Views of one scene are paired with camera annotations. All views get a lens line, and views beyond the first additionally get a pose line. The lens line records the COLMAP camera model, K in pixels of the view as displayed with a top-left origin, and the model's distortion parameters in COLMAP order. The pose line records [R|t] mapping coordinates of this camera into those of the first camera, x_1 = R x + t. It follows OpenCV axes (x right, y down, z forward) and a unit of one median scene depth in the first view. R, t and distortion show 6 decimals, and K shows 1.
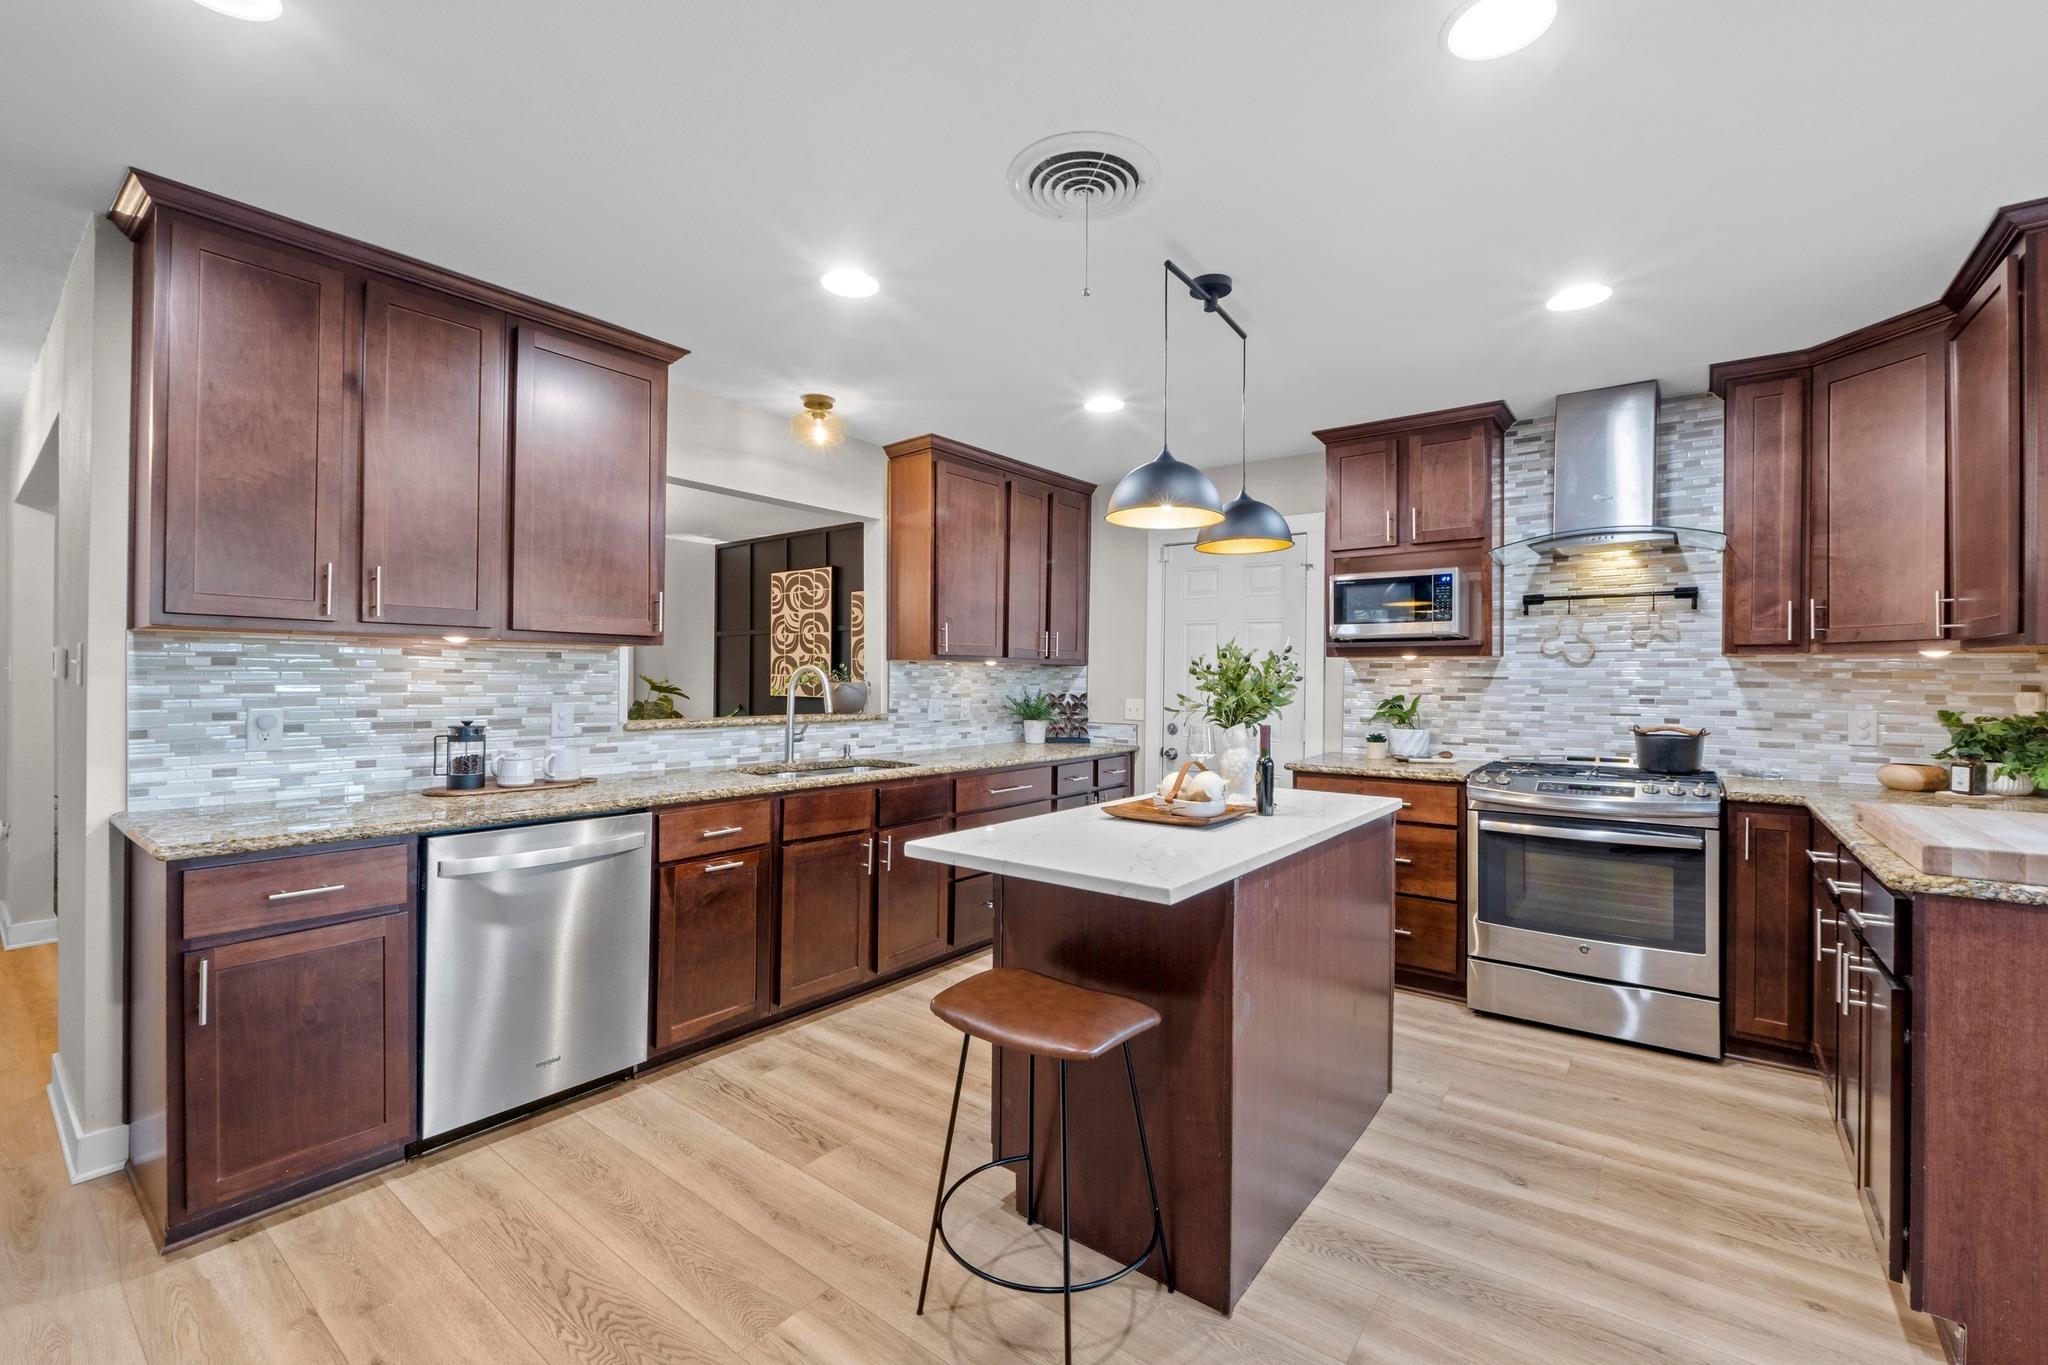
lens RADIAL K [[871.7, 0, 1009.0], [0, 871.7, 678.1], [0, 0, 1]] dist [-0.004827, -0.001529]
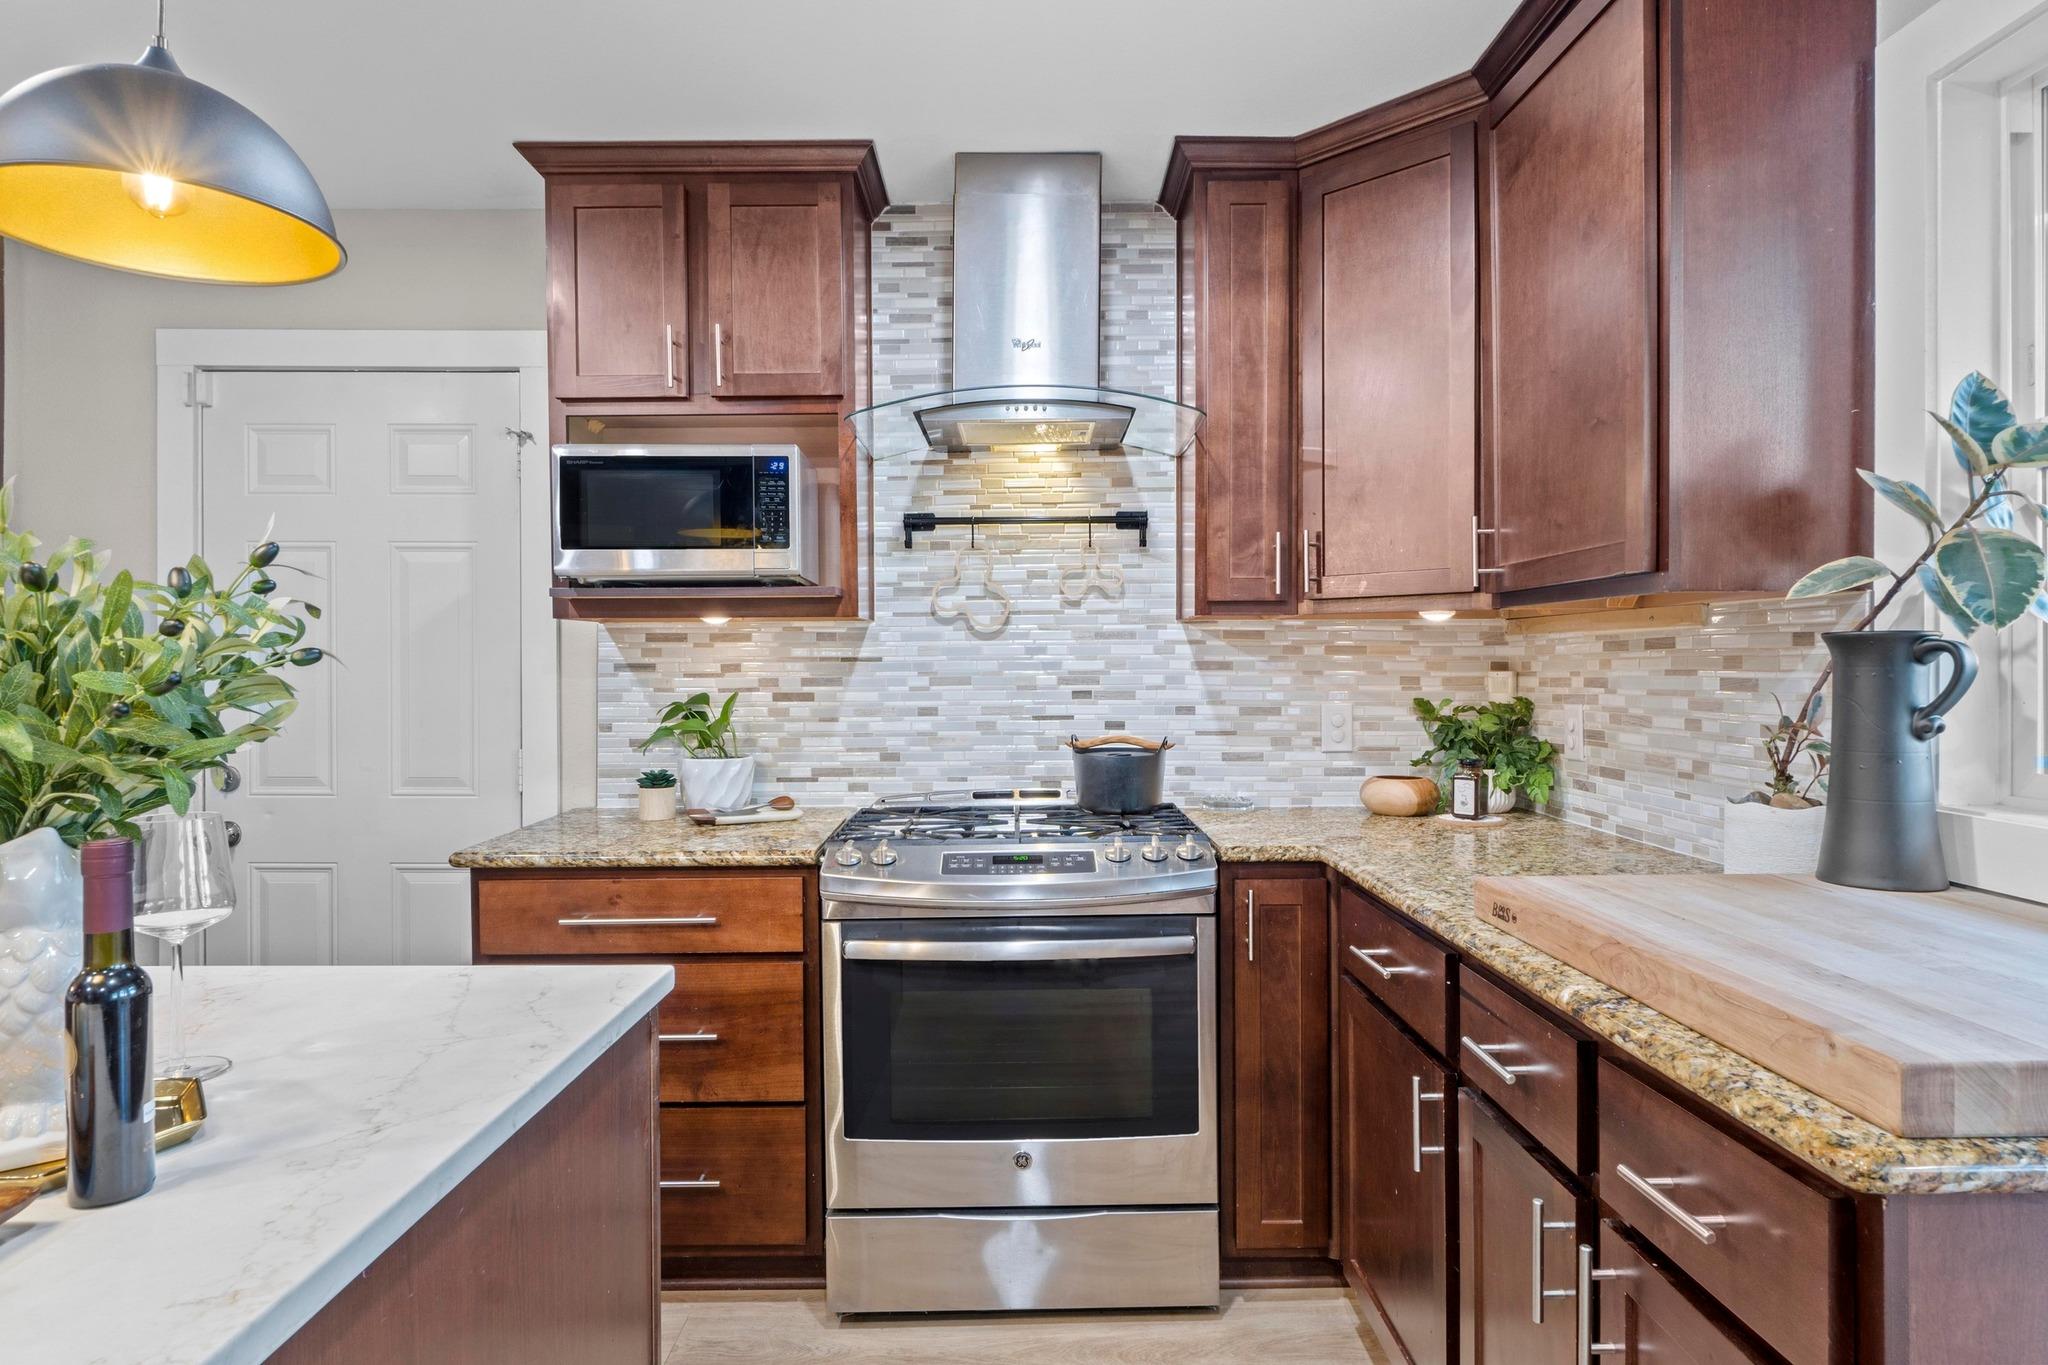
lens RADIAL K [[1033.1, 0, 1024.1], [0, 1033.1, 674.2], [0, 0, 1]] dist [-0.005635, -0.000560]
pose [[0.773046, -0.014483, 0.634185, 0.238370], [0.011053, 0.999895, 0.009361, 0.004959], [-0.634254, -0.000227, 0.773125, 0.459564]]
